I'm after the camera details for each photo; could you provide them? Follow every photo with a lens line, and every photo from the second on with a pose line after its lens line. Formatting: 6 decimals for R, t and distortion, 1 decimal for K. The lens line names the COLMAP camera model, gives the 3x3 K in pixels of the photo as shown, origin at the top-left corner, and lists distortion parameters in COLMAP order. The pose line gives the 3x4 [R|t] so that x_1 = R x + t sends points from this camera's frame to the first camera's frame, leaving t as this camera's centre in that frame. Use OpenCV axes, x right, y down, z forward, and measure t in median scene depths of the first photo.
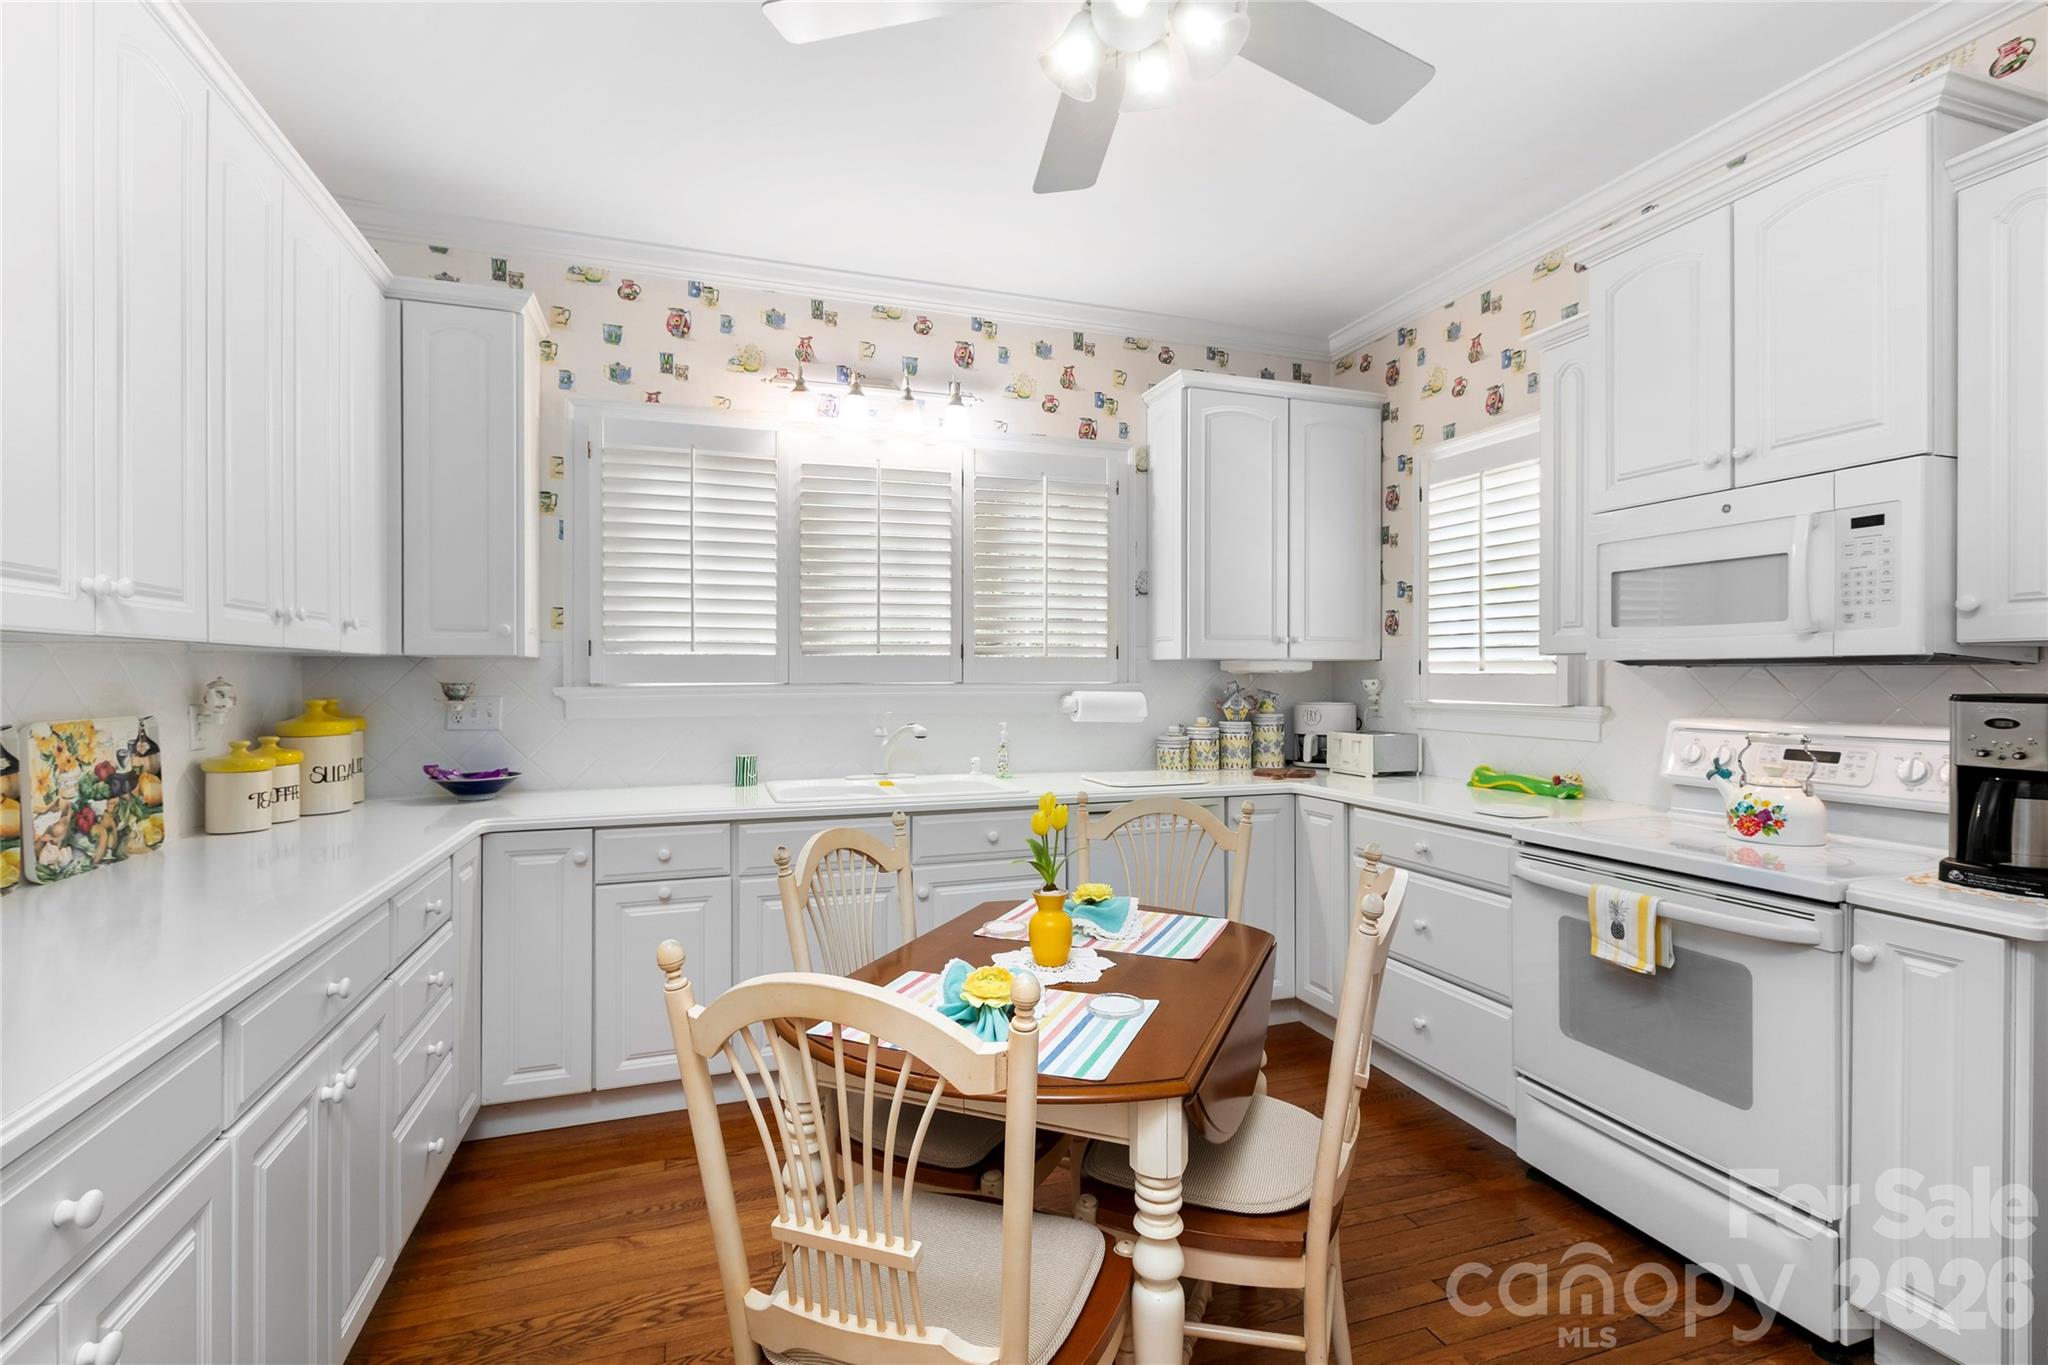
lens RADIAL K [[933.6, 0, 1031.6], [0, 933.6, 674.3], [0, 0, 1]] dist [-0.000947, 0.000374]
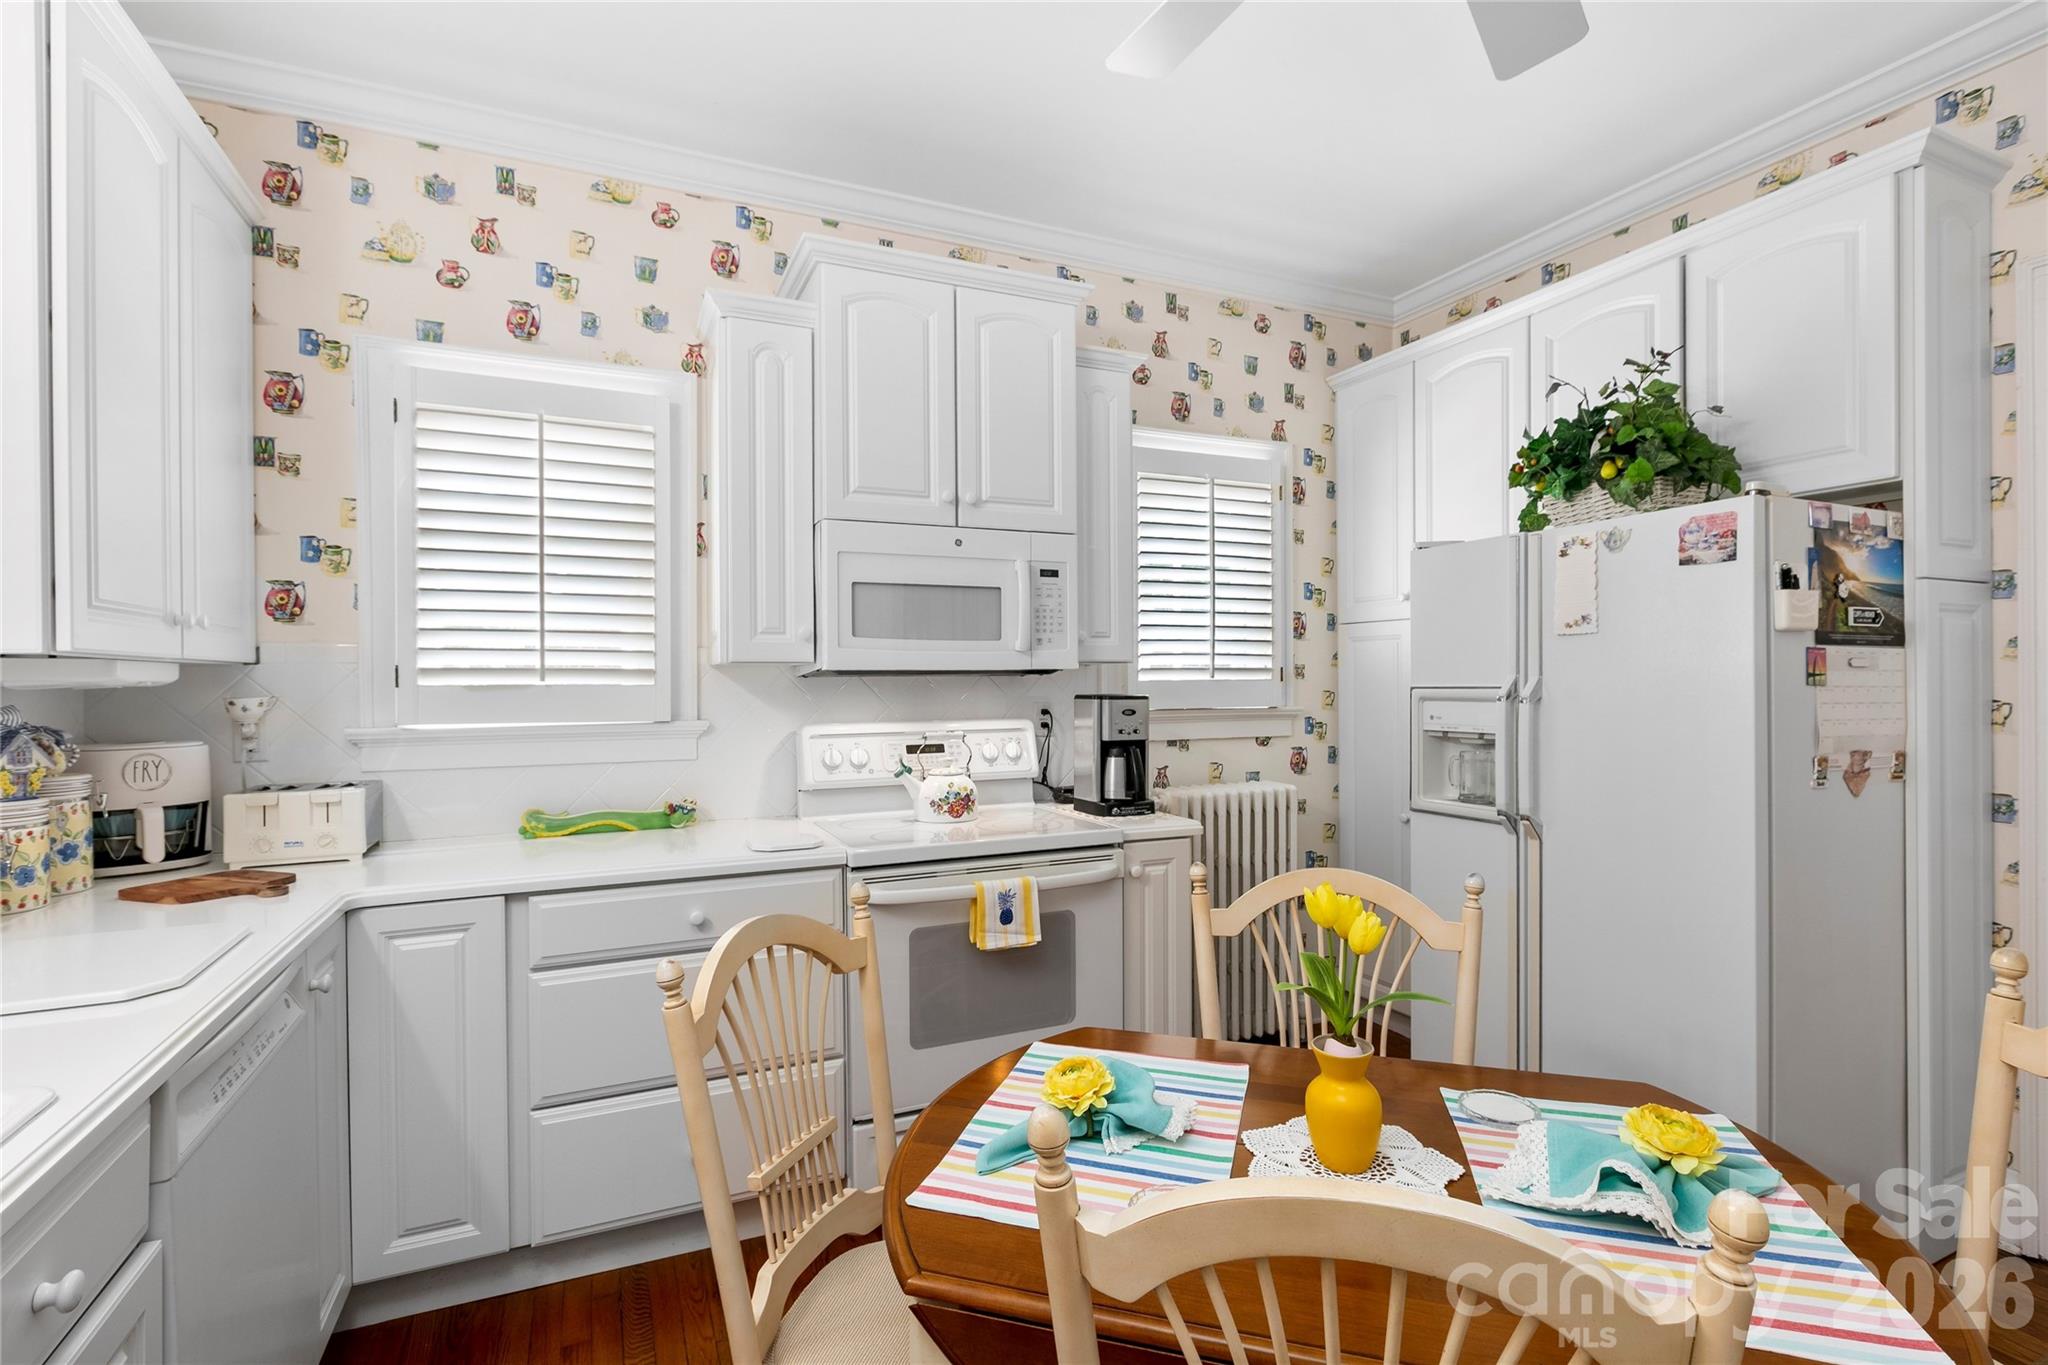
lens RADIAL K [[933.6, 0, 1026.3], [0, 933.6, 687.4], [0, 0, 1]] dist [-0.000947, 0.000374]
pose [[-0.083207, -0.005387, 0.996518, -0.447179], [0.006671, 0.999960, 0.005963, -0.001062], [-0.996510, 0.007144, -0.083167, 1.030953]]
